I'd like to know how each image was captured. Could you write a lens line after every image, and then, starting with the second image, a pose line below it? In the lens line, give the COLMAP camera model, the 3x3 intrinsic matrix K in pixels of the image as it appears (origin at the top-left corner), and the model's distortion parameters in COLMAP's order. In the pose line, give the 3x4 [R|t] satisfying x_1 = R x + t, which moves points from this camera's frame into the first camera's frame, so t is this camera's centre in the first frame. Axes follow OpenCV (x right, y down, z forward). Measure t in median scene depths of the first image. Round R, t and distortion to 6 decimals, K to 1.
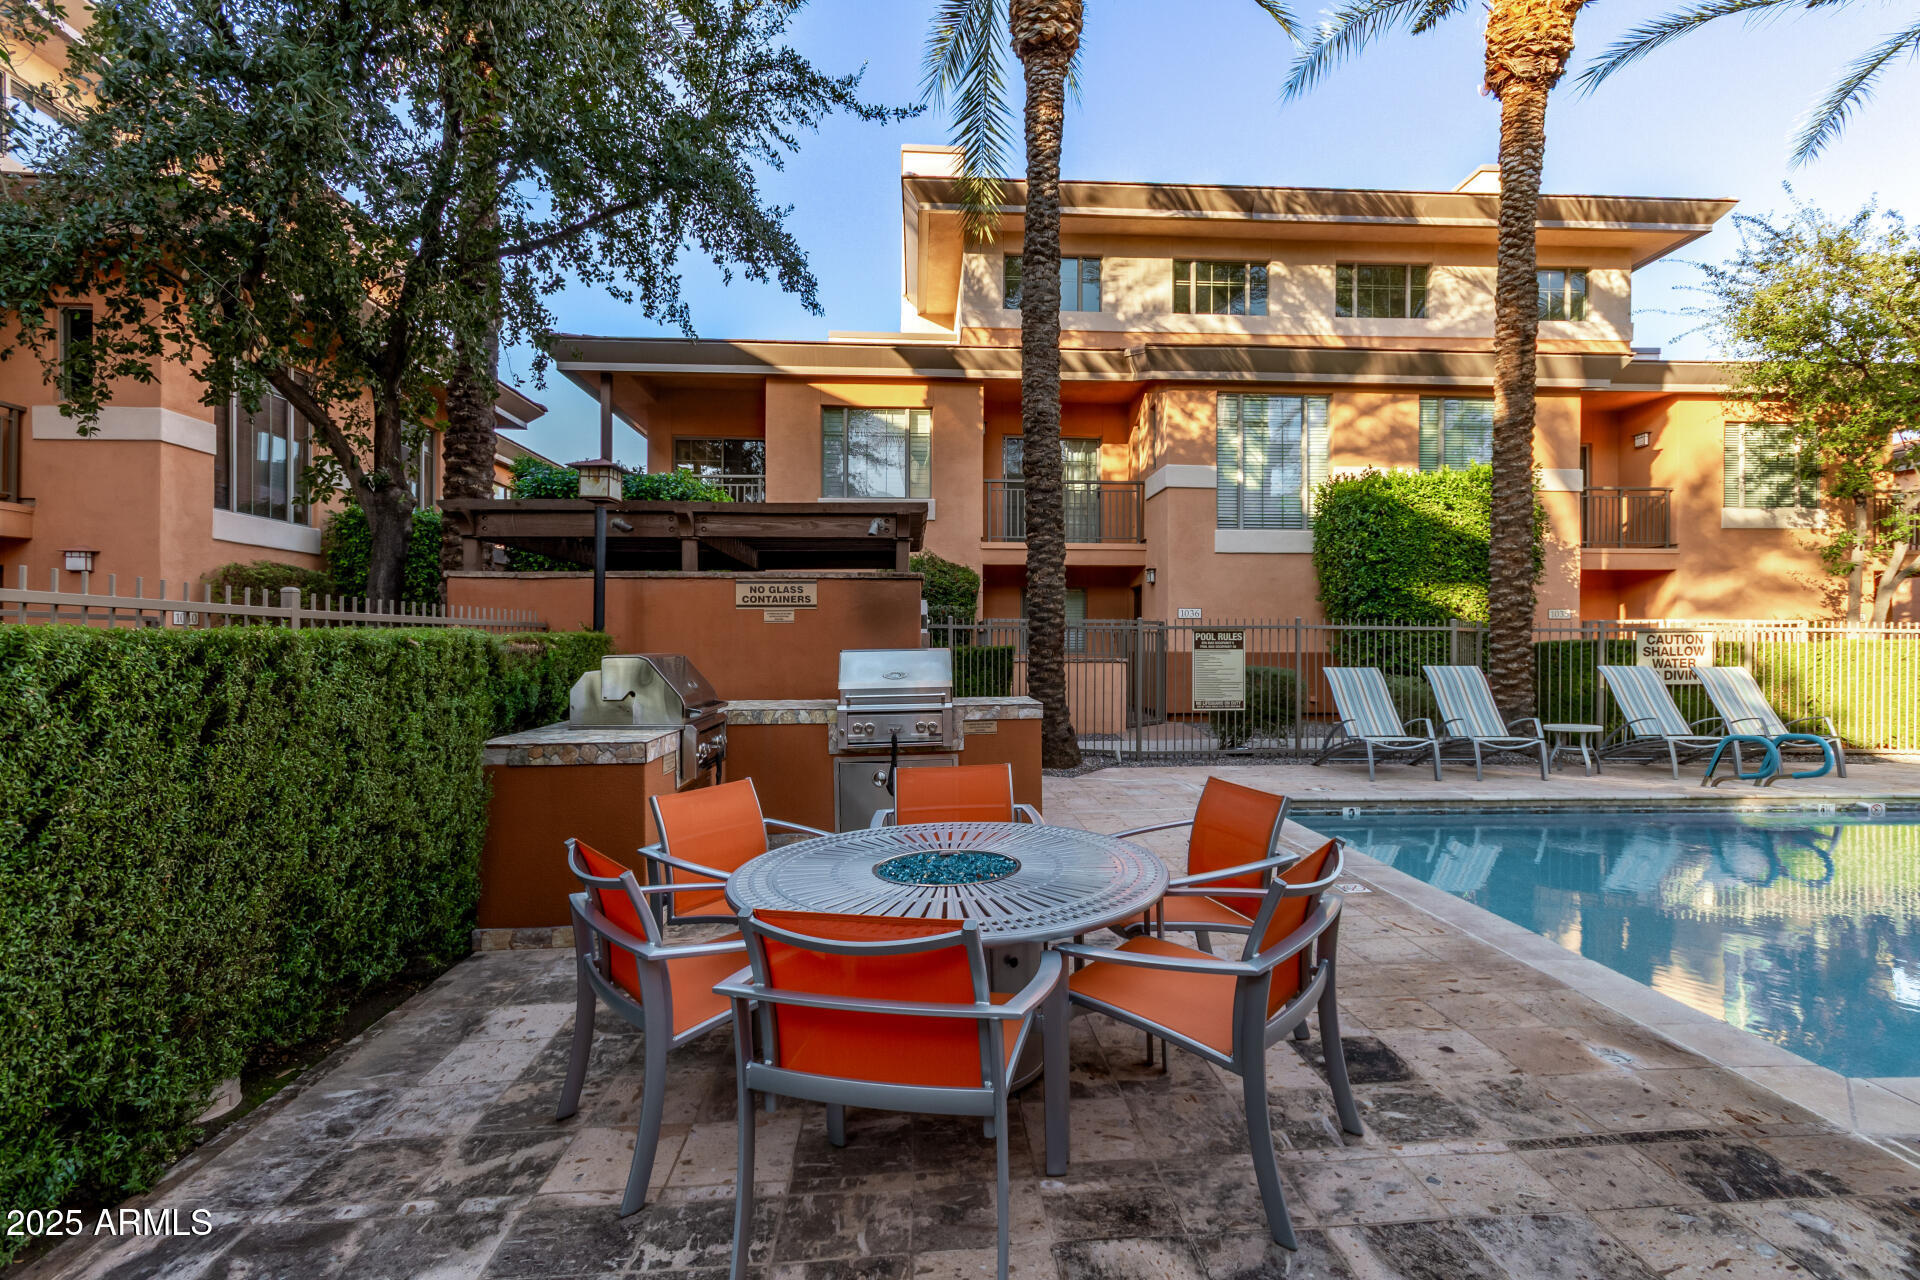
lens RADIAL K [[907.7, 0, 965.8], [0, 907.7, 629.5], [0, 0, 1]] dist [0.021555, -0.000976]
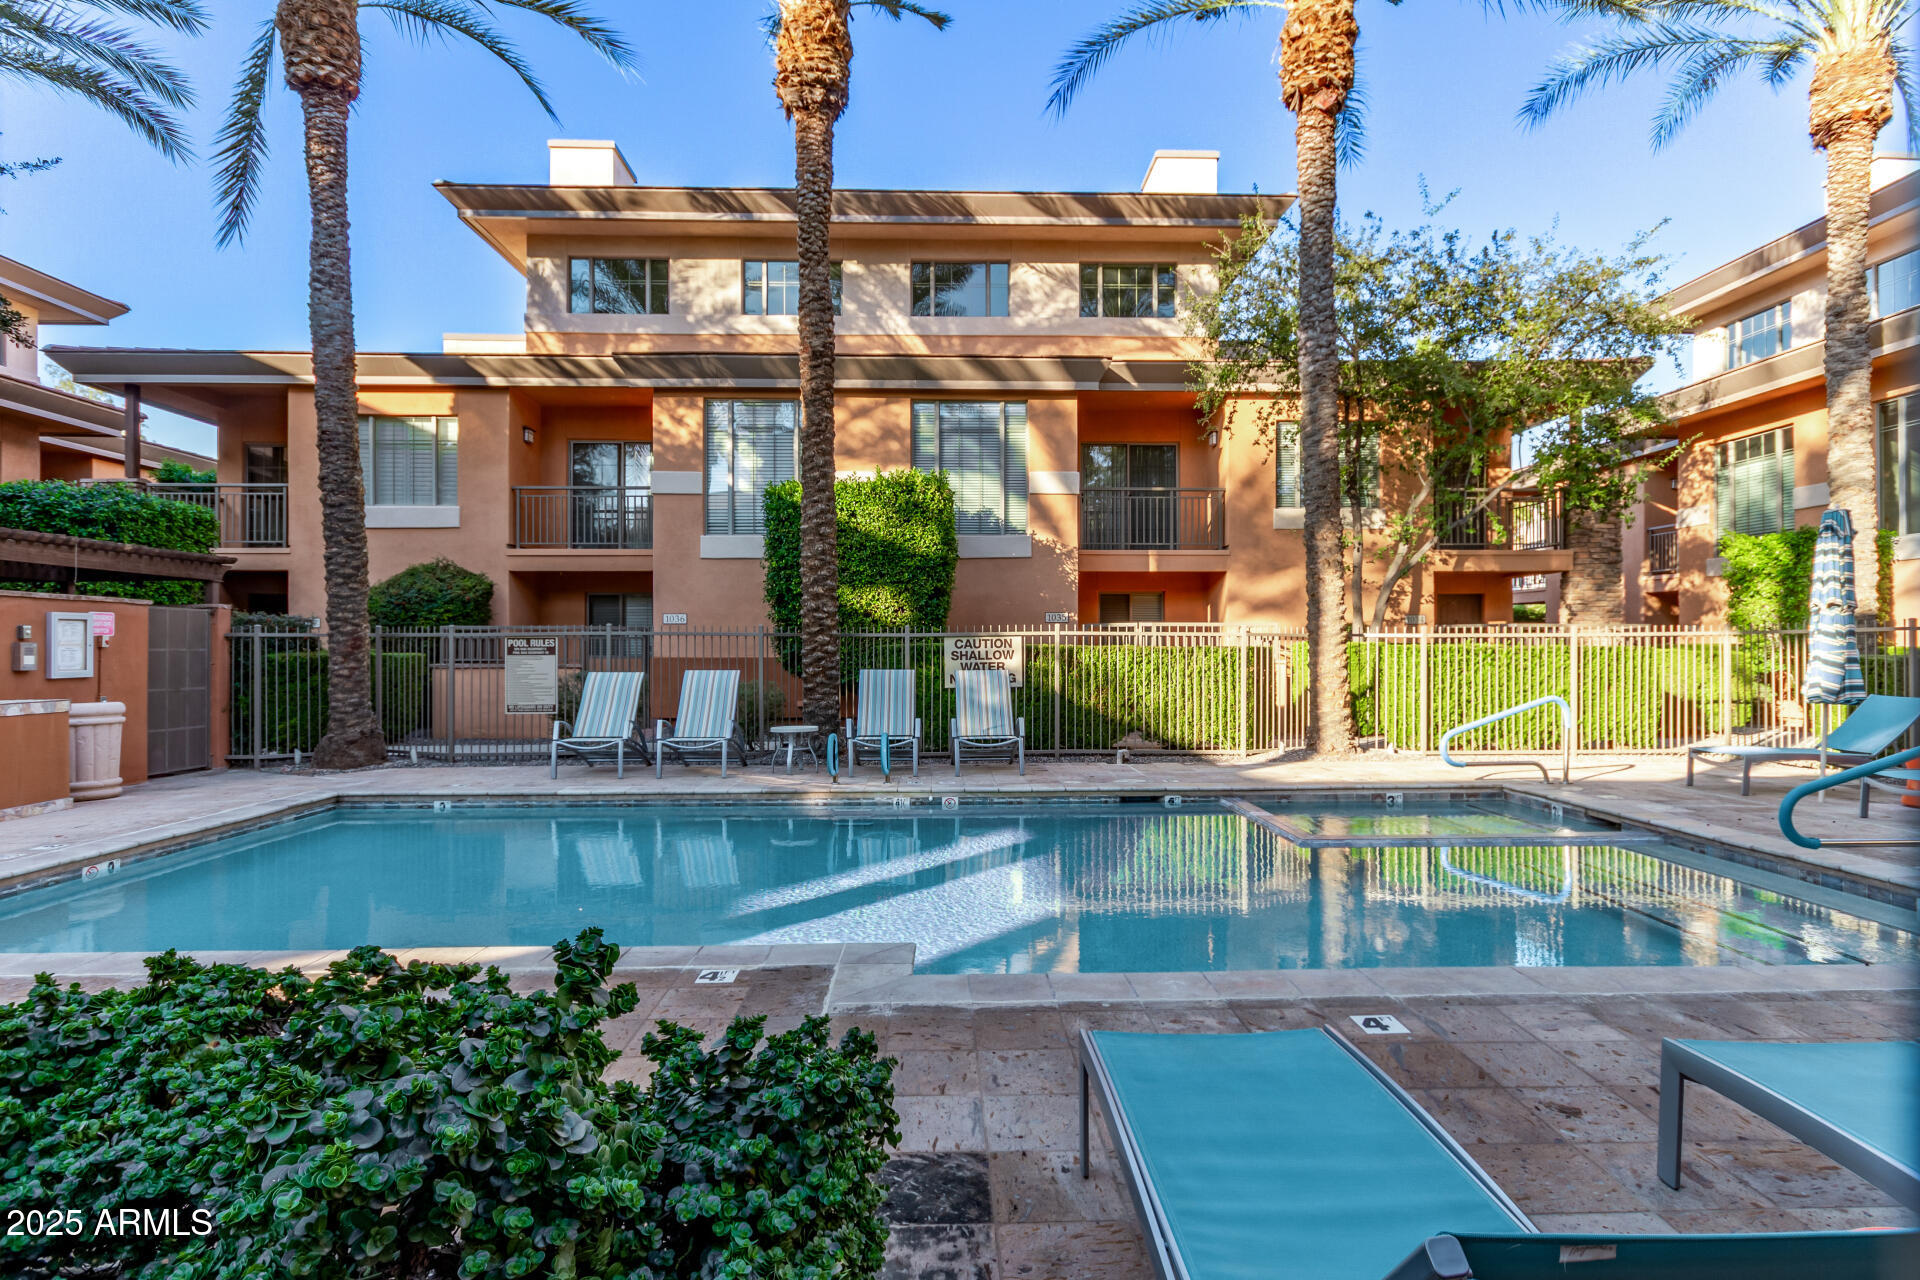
lens RADIAL K [[978.8, 0, 955.8], [0, 978.8, 645.4], [0, 0, 1]] dist [0.002586, 0.000464]
pose [[0.999307, -0.002888, -0.037118, 0.527701], [0.003651, 0.999783, 0.020528, -0.006861], [0.037050, -0.020650, 0.999100, -0.072182]]
